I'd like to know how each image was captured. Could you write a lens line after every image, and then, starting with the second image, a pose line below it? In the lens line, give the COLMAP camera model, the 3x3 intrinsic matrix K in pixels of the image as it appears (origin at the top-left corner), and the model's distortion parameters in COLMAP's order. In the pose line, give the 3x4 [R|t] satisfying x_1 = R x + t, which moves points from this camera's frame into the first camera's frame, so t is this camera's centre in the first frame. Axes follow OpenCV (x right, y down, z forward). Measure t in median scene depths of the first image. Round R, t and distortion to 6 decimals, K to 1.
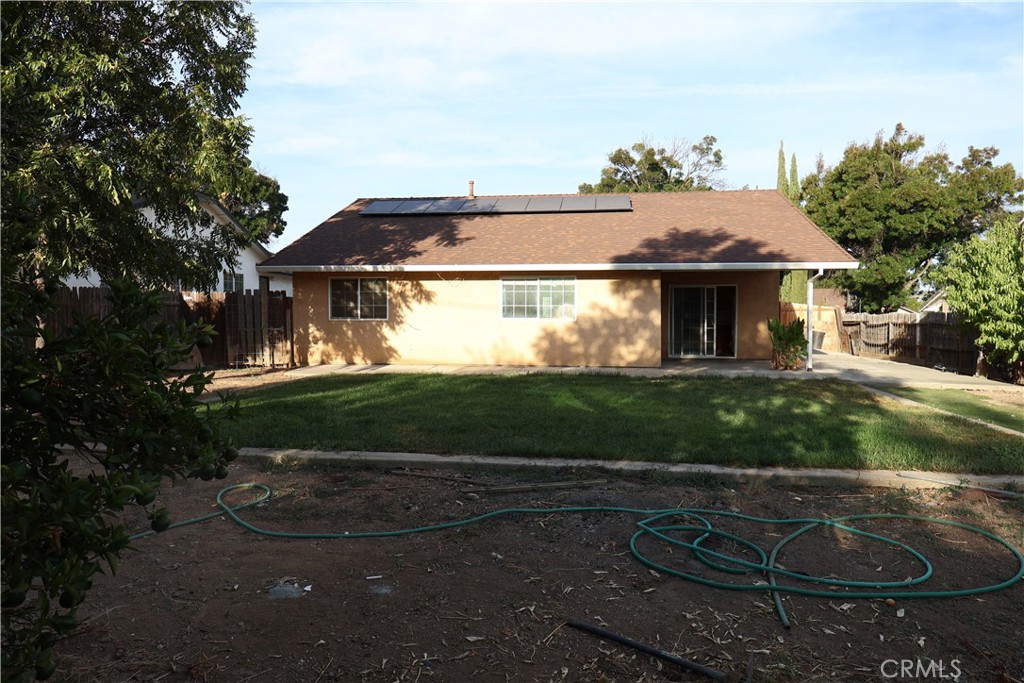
lens RADIAL K [[671.3, 0, 512.0], [0, 671.3, 341.5], [0, 0, 1]] dist [0.001325, -0.000992]
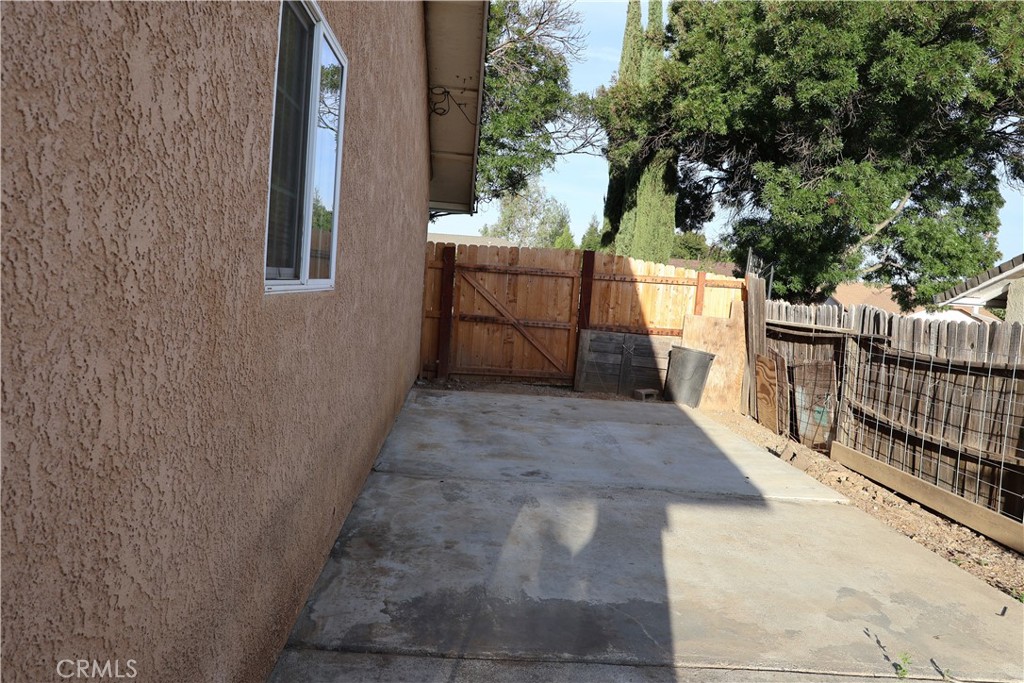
lens RADIAL K [[671.3, 0, 512.0], [0, 671.3, 341.5], [0, 0, 1]] dist [0.001325, -0.000992]
pose [[0.976177, 0.049683, 0.211213, 0.465934], [-0.062649, 0.996511, 0.055142, -0.048484], [-0.207736, -0.067060, 0.975884, 1.086125]]
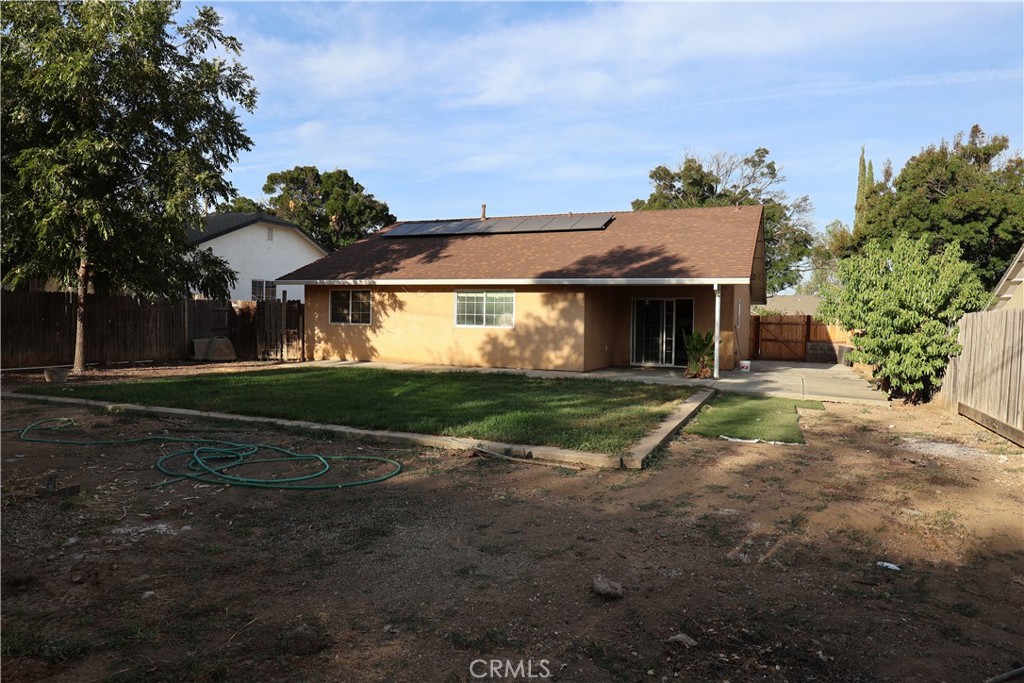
lens RADIAL K [[671.3, 0, 512.0], [0, 671.3, 341.5], [0, 0, 1]] dist [0.001325, -0.000992]
pose [[0.965192, 0.024772, -0.260365, 0.376560], [-0.028731, 0.999522, -0.011413, 0.004867], [0.259958, 0.018496, 0.965443, -0.102605]]
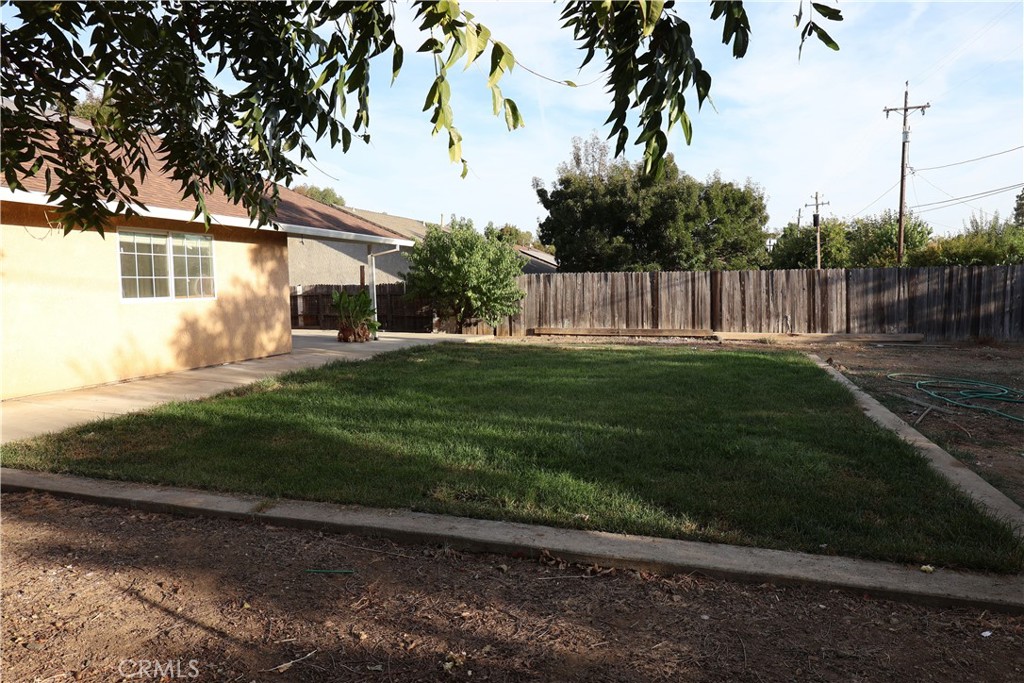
lens RADIAL K [[656.2, 0, 512.0], [0, 656.2, 341.5], [0, 0, 1]] dist [0.230836, -0.000149]
pose [[0.113682, -0.090231, 0.989411, -0.550526], [0.037077, 0.995559, 0.086531, -0.038523], [-0.992825, 0.026847, 0.116522, 0.595463]]
